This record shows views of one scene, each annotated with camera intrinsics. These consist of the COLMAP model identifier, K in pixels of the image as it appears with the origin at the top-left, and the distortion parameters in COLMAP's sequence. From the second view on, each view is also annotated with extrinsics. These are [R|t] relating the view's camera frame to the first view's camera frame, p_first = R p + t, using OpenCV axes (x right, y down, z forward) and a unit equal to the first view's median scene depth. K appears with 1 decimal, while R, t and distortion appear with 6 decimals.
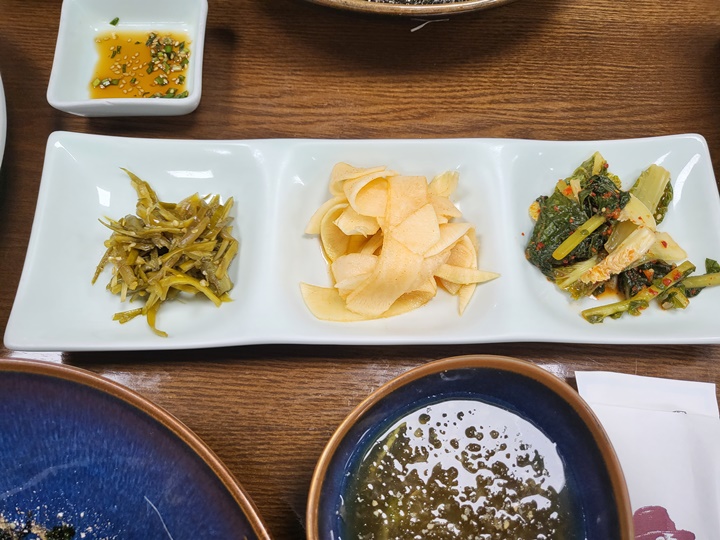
lens RADIAL K [[585.4, 0, 360.0], [0, 585.4, 270.0], [0, 0, 1]] dist [-0.004666, 0.000421]
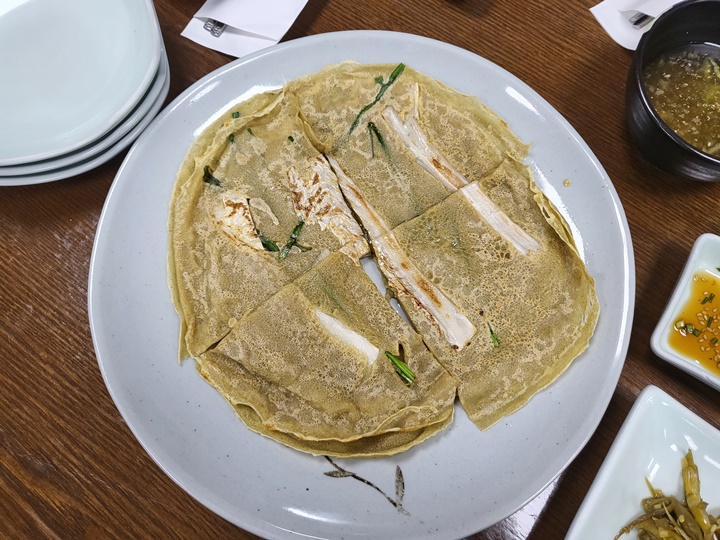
lens RADIAL K [[561.3, 0, 360.0], [0, 561.3, 270.0], [0, 0, 1]] dist [0.002619, 0.013714]
pose [[0.819651, 0.540159, -0.190787, -0.881722], [-0.525544, 0.841560, 0.124819, -0.264713], [0.227981, -0.002041, 0.973663, -0.073941]]
